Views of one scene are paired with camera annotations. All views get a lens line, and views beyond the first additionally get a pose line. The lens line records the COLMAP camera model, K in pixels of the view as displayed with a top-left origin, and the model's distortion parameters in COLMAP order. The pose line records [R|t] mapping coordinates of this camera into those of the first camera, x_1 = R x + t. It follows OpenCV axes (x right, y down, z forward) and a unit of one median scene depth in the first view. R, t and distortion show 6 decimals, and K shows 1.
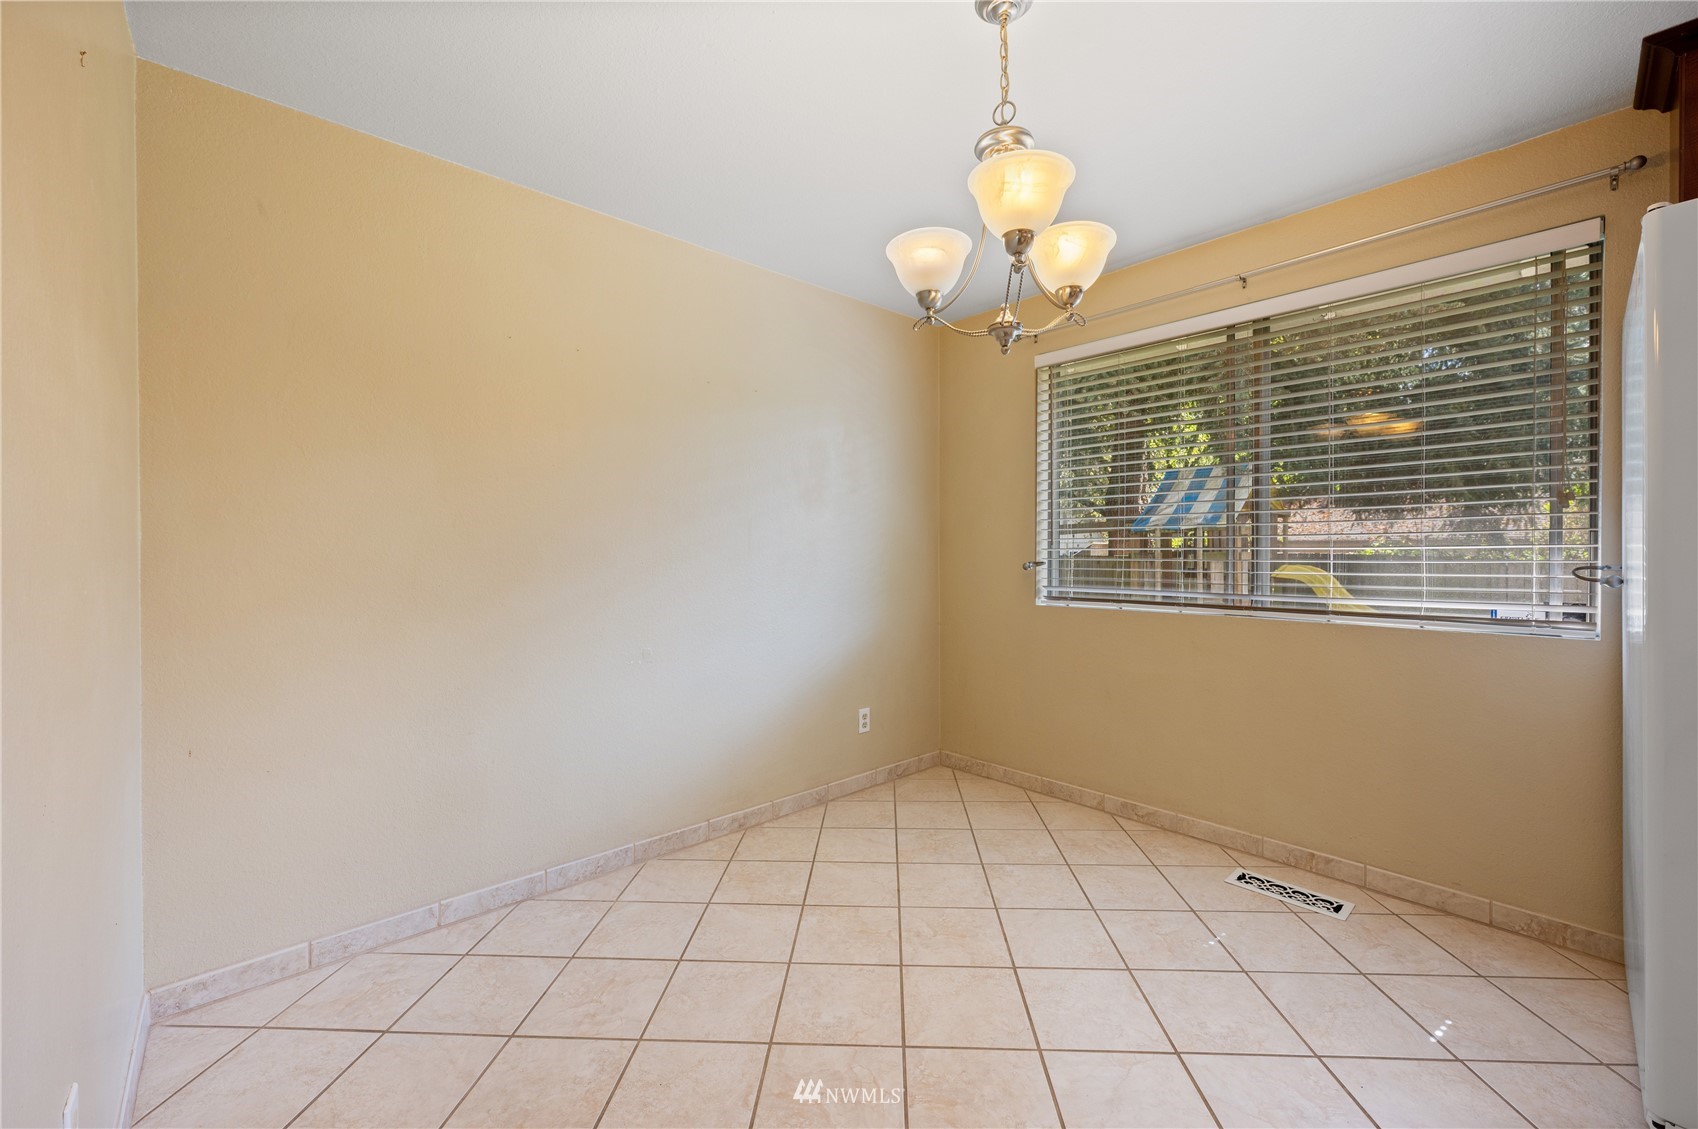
lens RADIAL K [[681.7, 0, 847.2], [0, 681.7, 555.5], [0, 0, 1]] dist [-0.001425, 0.000279]
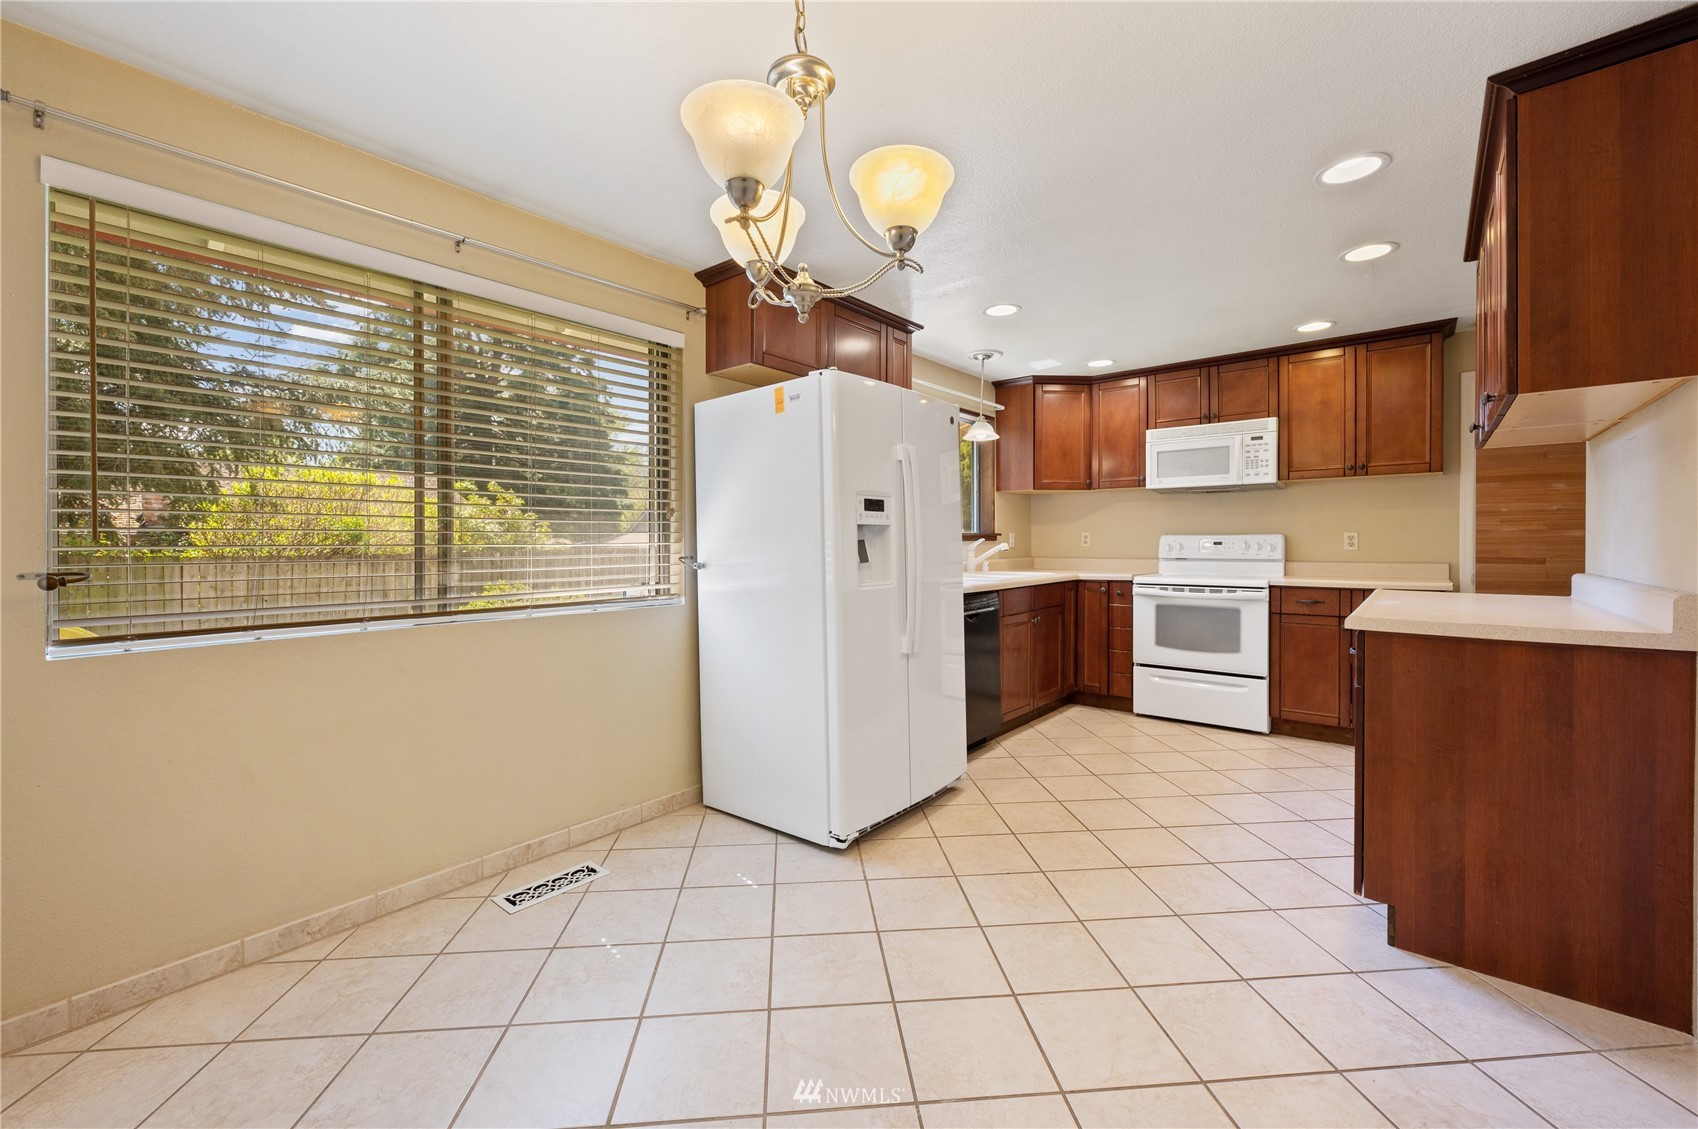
lens RADIAL K [[681.7, 0, 845.9], [0, 681.7, 554.7], [0, 0, 1]] dist [-0.001425, 0.000279]
pose [[-0.142757, -0.008227, 0.989724, -0.397584], [0.011683, 0.999882, 0.009997, -0.001064], [-0.989689, 0.012990, -0.142644, 0.681256]]
